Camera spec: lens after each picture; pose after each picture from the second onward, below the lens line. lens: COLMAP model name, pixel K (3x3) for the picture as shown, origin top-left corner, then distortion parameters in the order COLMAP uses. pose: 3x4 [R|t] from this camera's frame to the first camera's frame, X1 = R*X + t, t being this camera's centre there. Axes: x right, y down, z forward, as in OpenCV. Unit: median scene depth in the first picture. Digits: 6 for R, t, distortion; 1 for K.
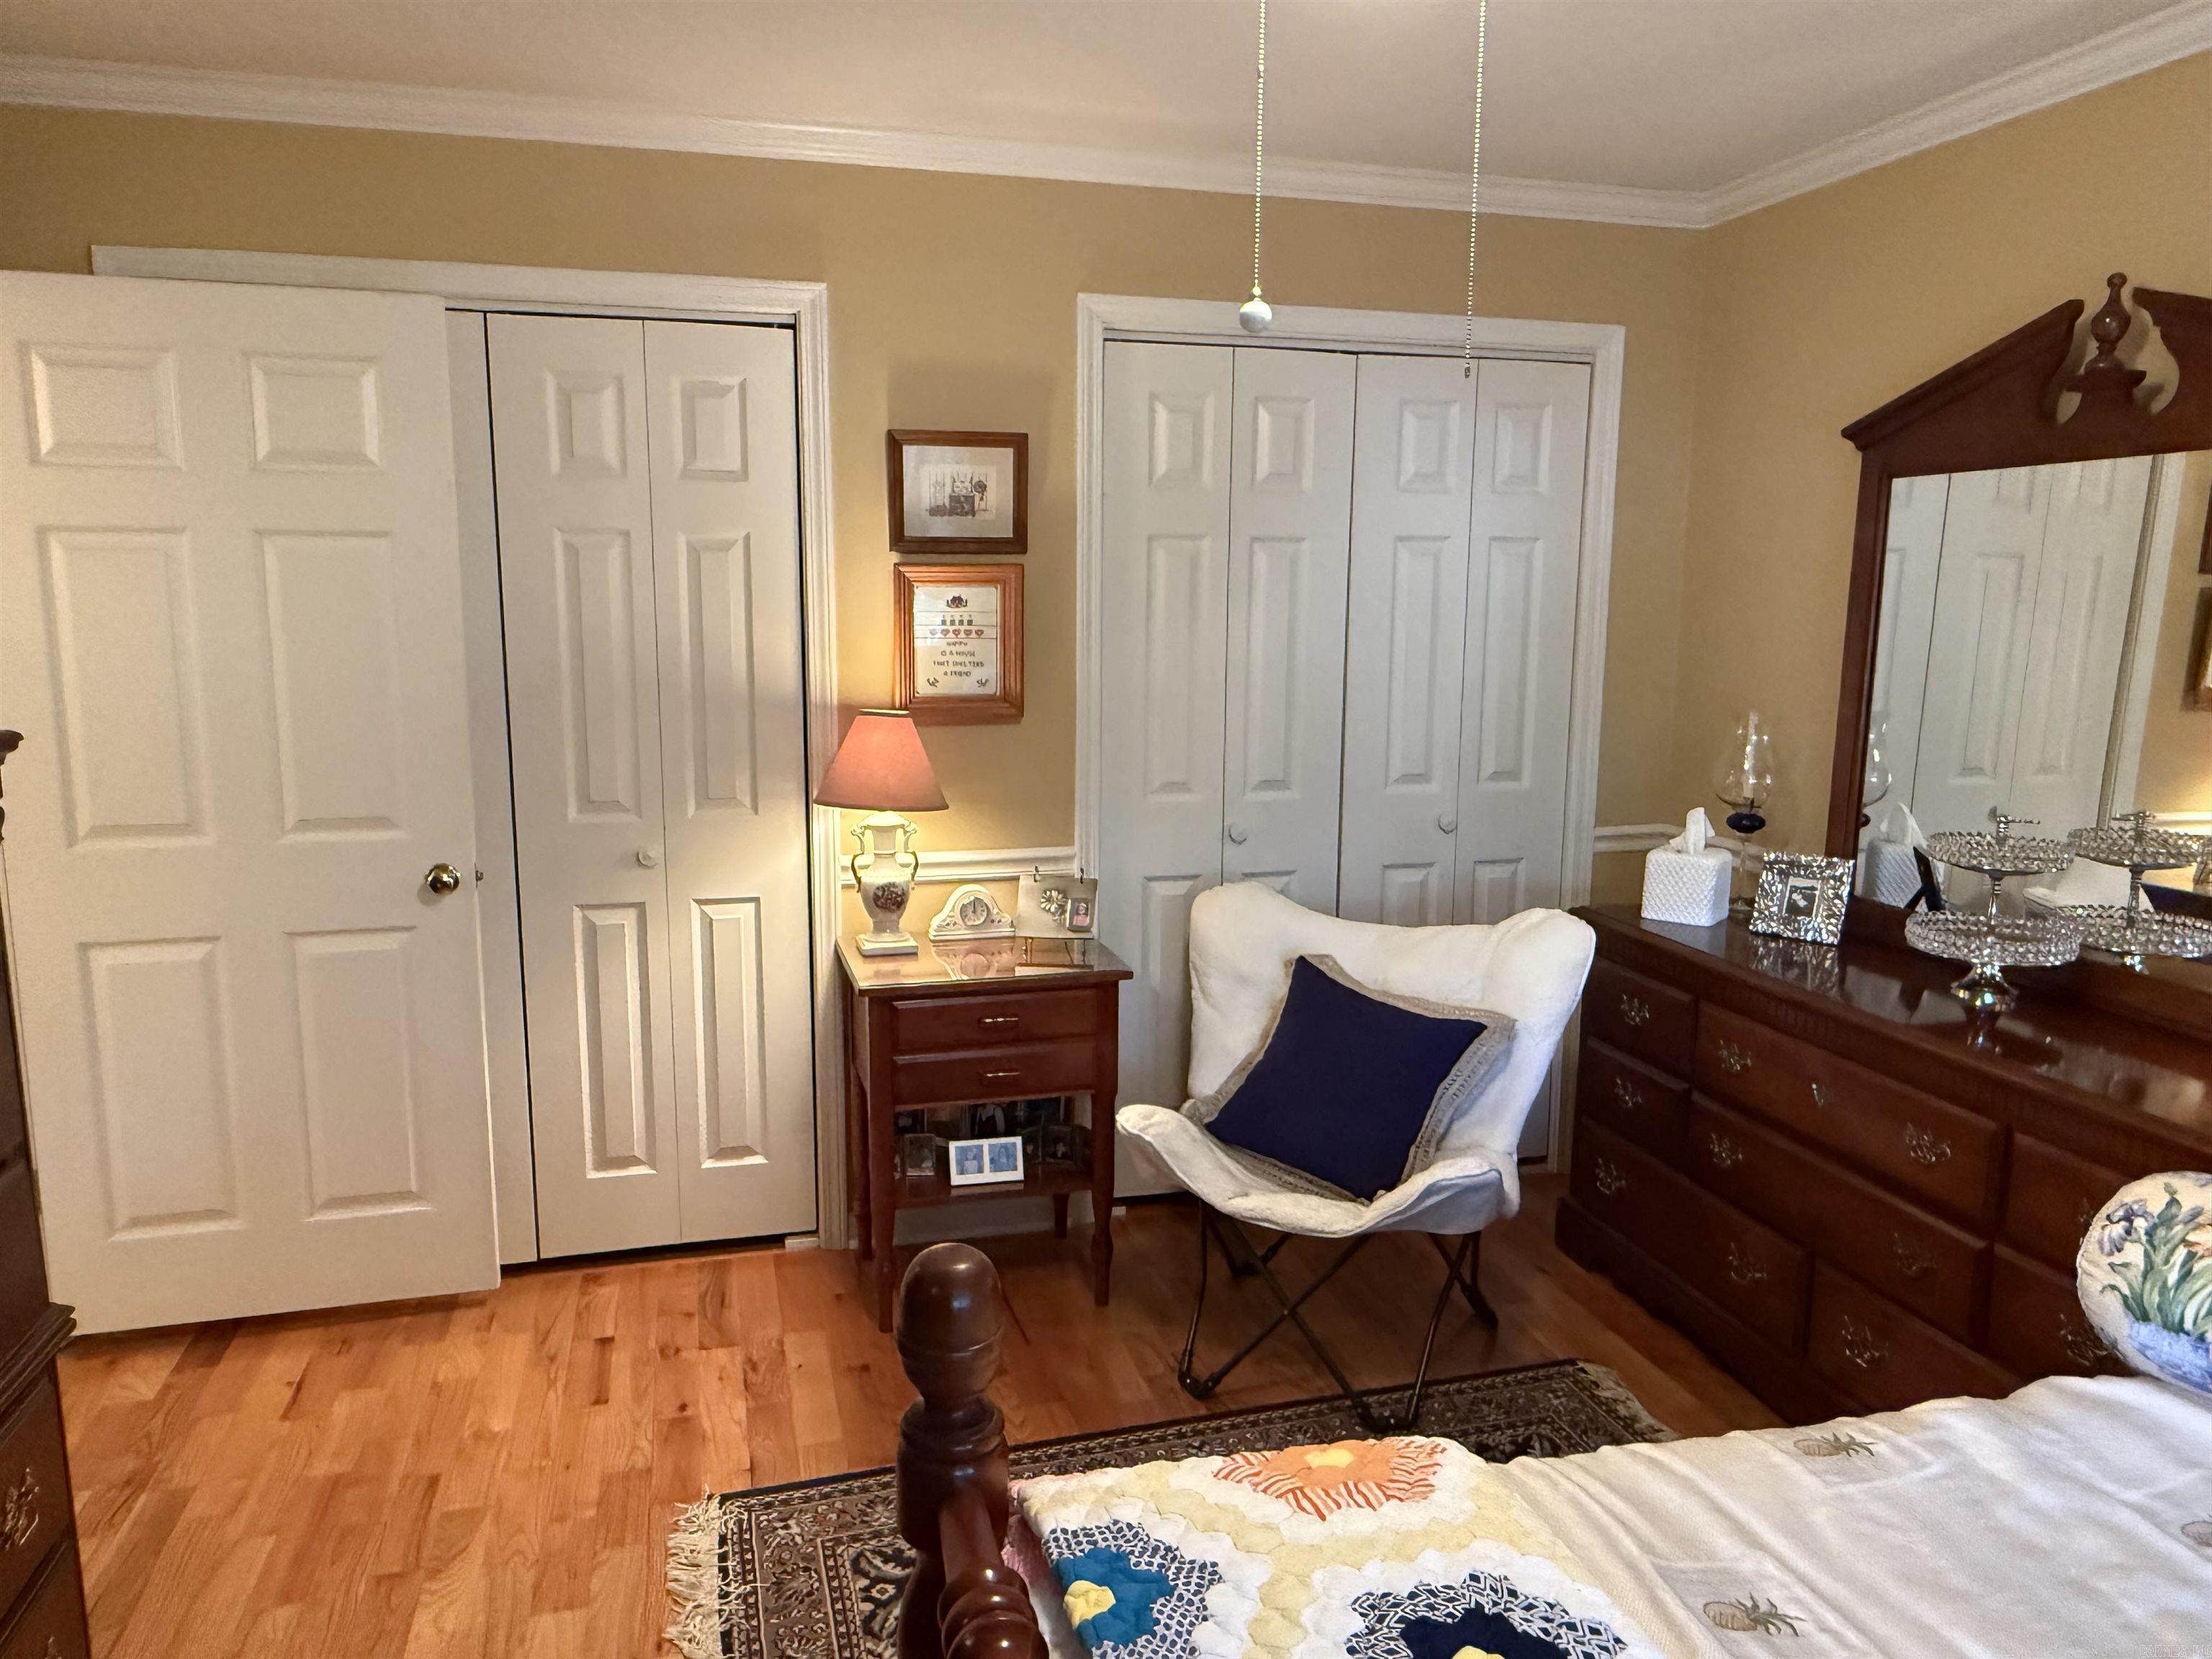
lens RADIAL K [[1511.1, 0, 1099.0], [0, 1511.1, 840.6], [0, 0, 1]] dist [0.002695, -0.001371]
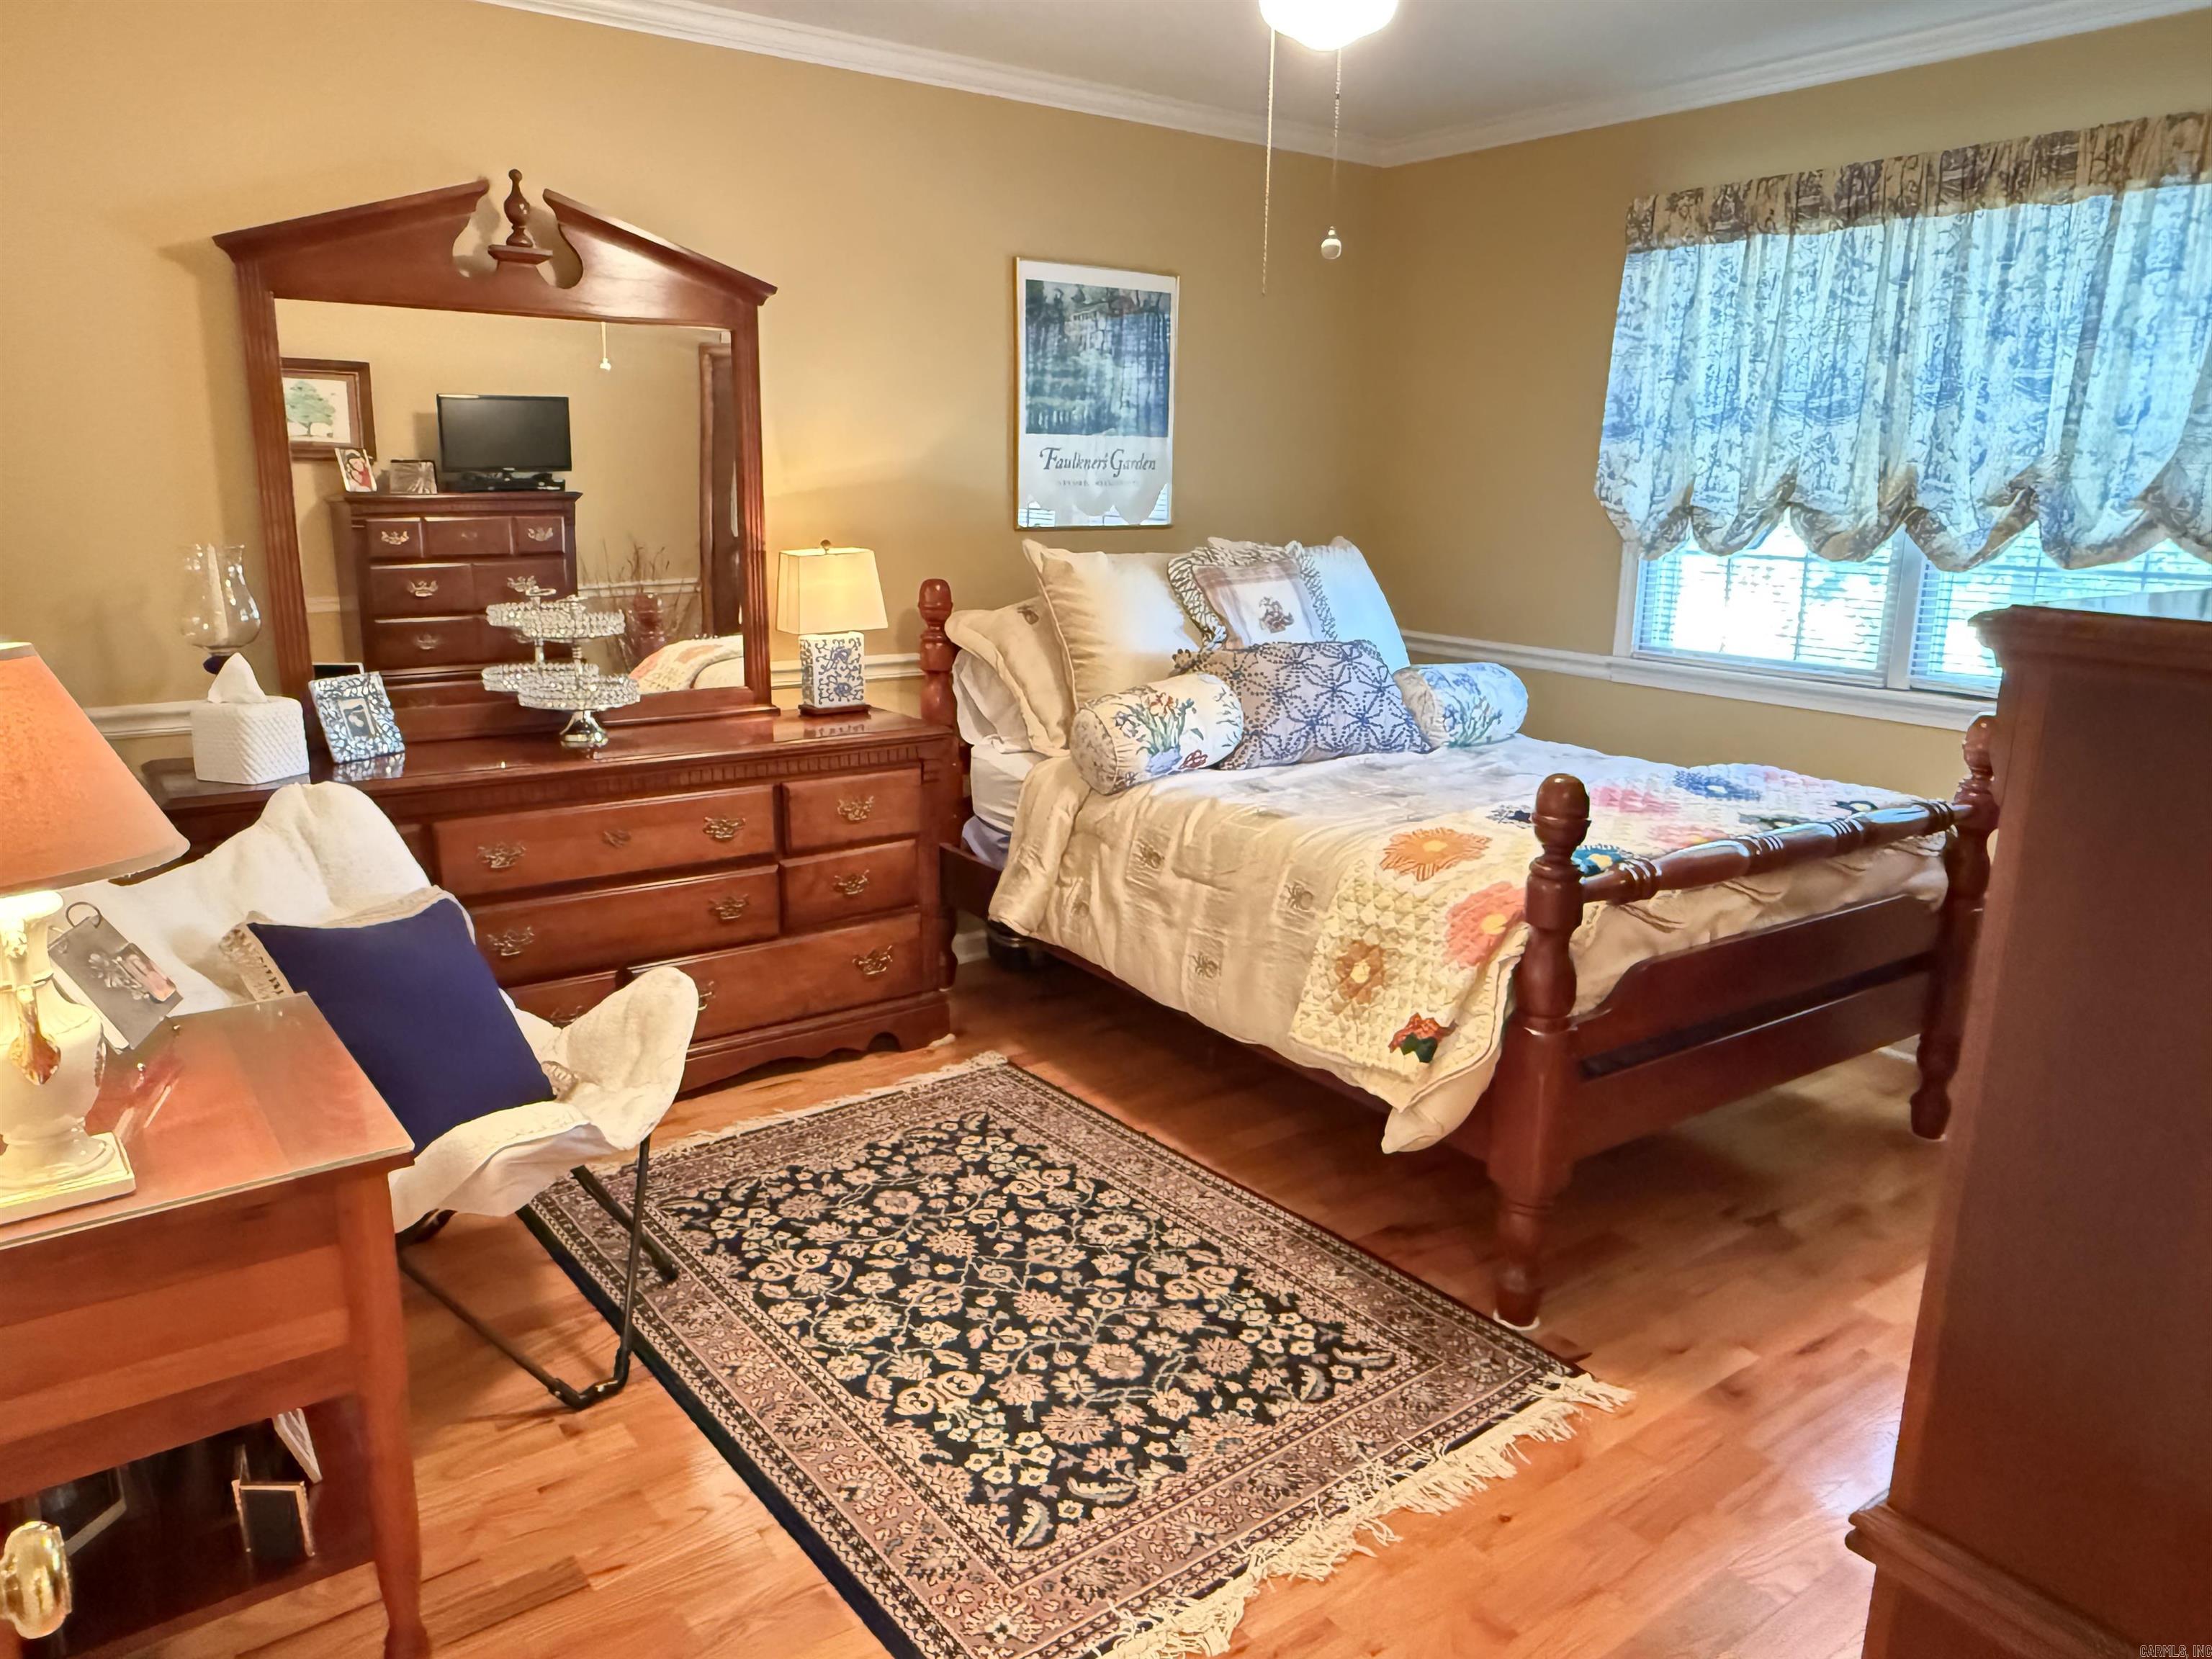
lens RADIAL K [[1511.1, 0, 1099.0], [0, 1511.1, 840.6], [0, 0, 1]] dist [0.002695, -0.001371]
pose [[-0.370013, -0.222319, 0.902034, -0.695275], [0.135859, 0.947558, 0.289268, -0.117209], [-0.919039, 0.229582, -0.320404, 0.930251]]
